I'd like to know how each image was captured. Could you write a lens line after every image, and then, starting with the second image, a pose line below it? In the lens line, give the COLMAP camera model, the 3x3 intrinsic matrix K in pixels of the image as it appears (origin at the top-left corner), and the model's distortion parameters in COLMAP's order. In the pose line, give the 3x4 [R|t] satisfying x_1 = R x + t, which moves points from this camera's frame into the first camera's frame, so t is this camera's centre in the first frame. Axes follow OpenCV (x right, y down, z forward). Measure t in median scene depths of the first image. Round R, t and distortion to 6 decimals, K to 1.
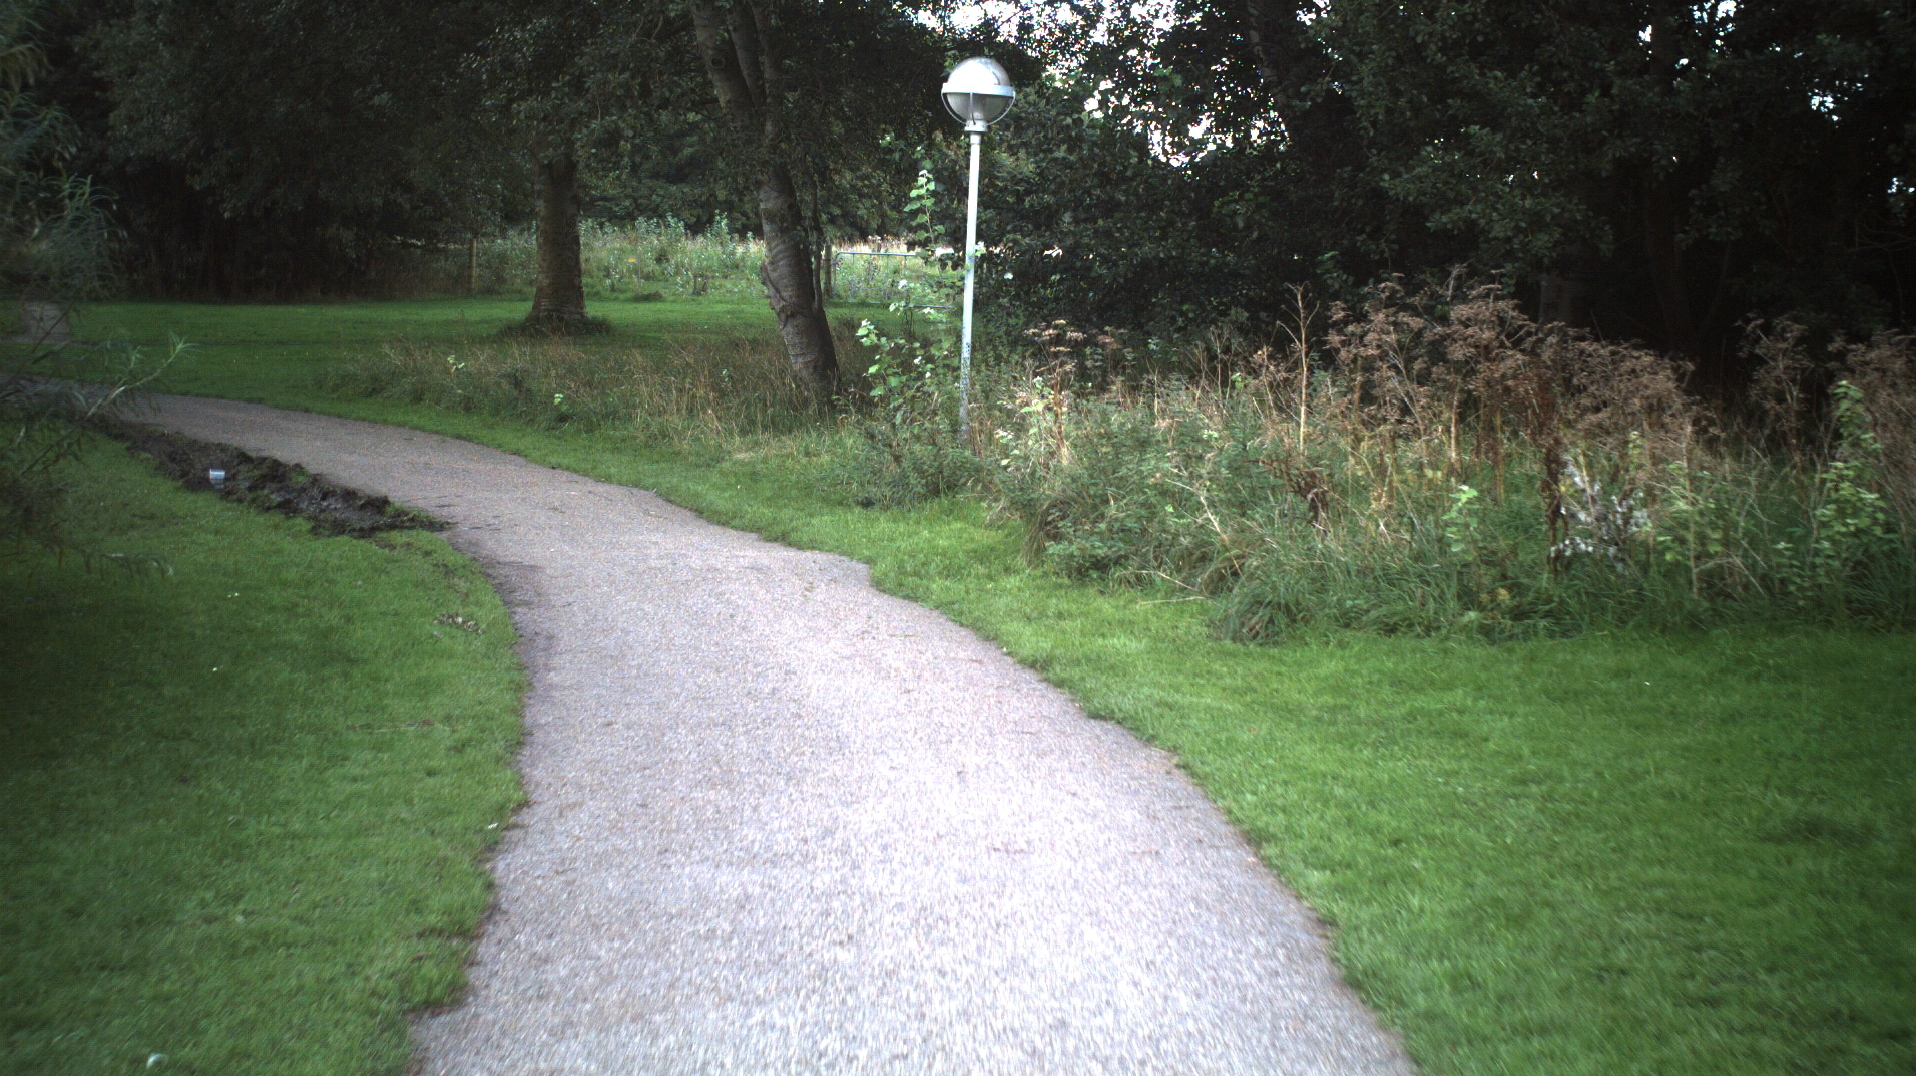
lens RADIAL K [[3383.9, 0, 955.8], [0, 3383.9, 526.7], [0, 0, 1]] dist [-0.268644, 0.000000]
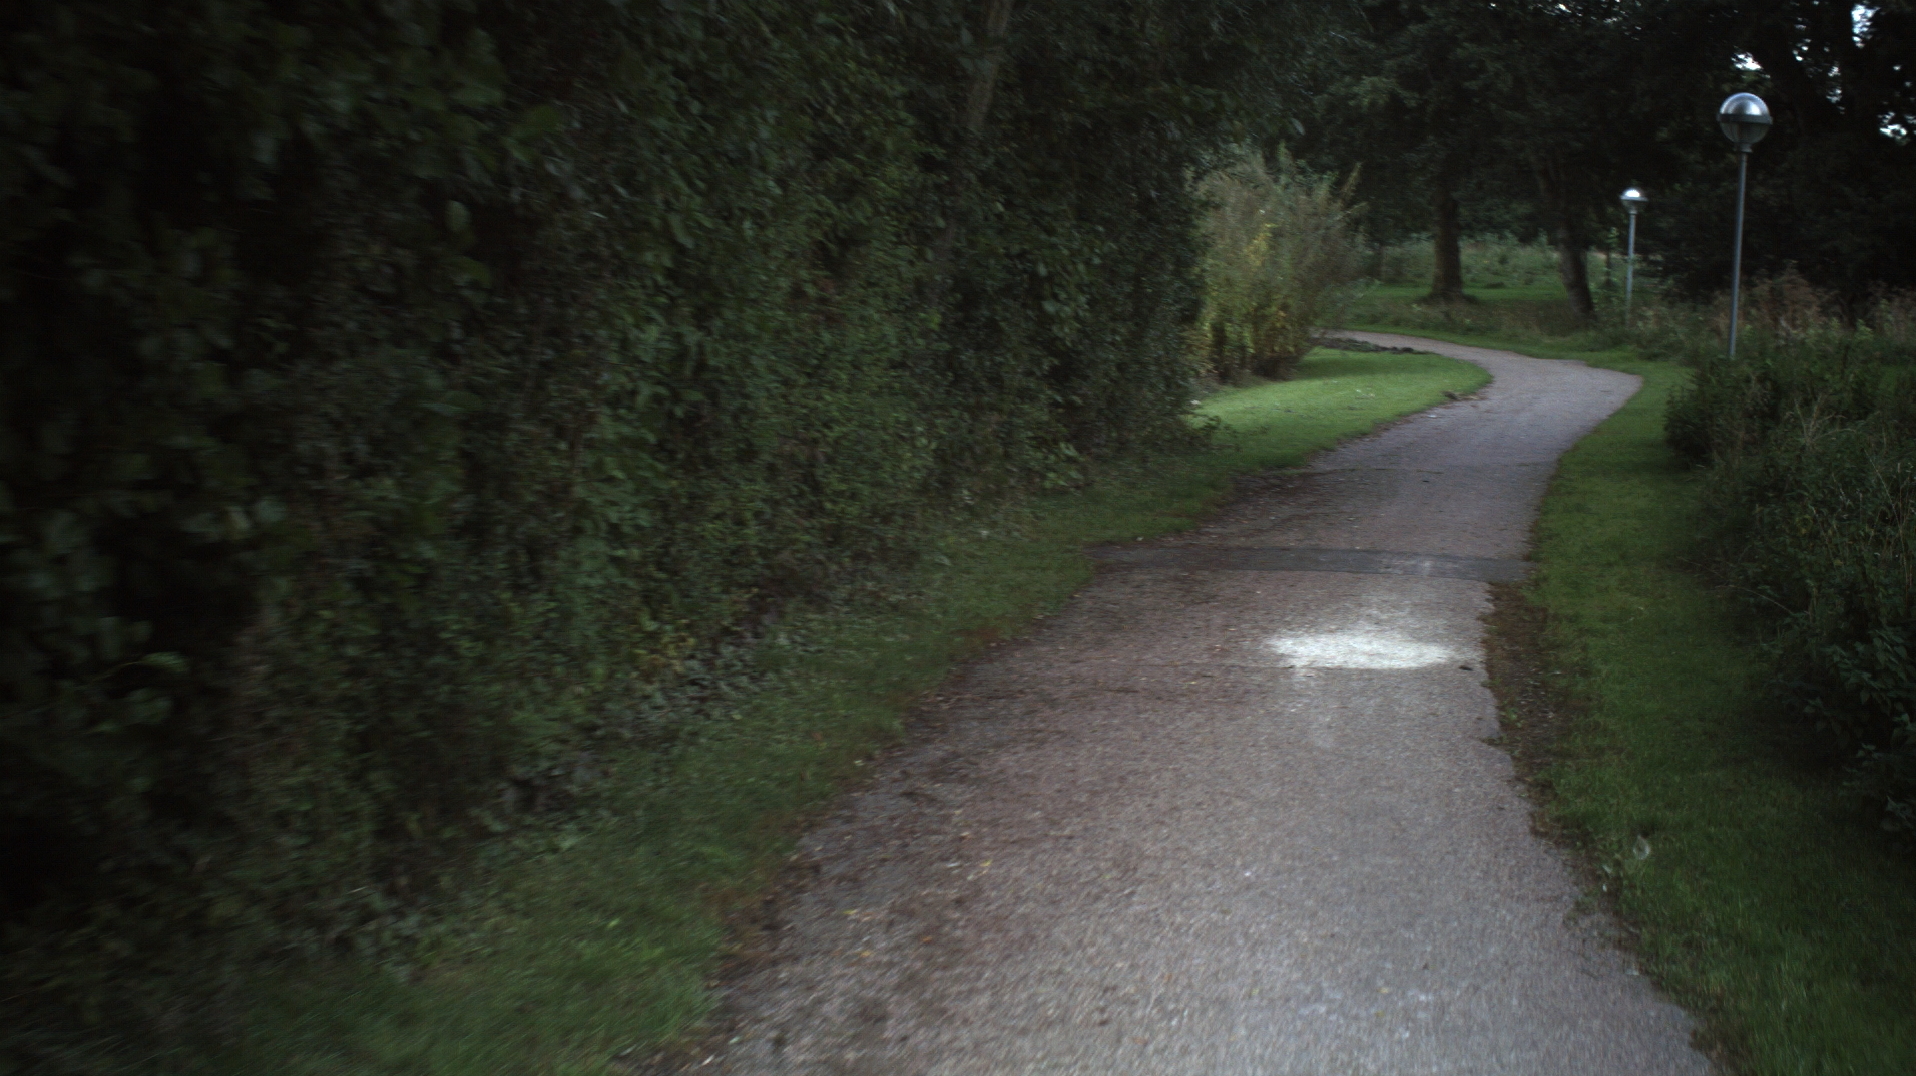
lens RADIAL K [[3383.9, 0, 957.8], [0, 3383.9, 547.2], [0, 0, 1]] dist [-0.268644, 0.000000]
pose [[0.970703, 0.020626, -0.239394, 0.096307], [-0.019481, 0.999785, 0.007146, 0.108553], [0.239490, -0.002273, 0.970896, -1.321268]]
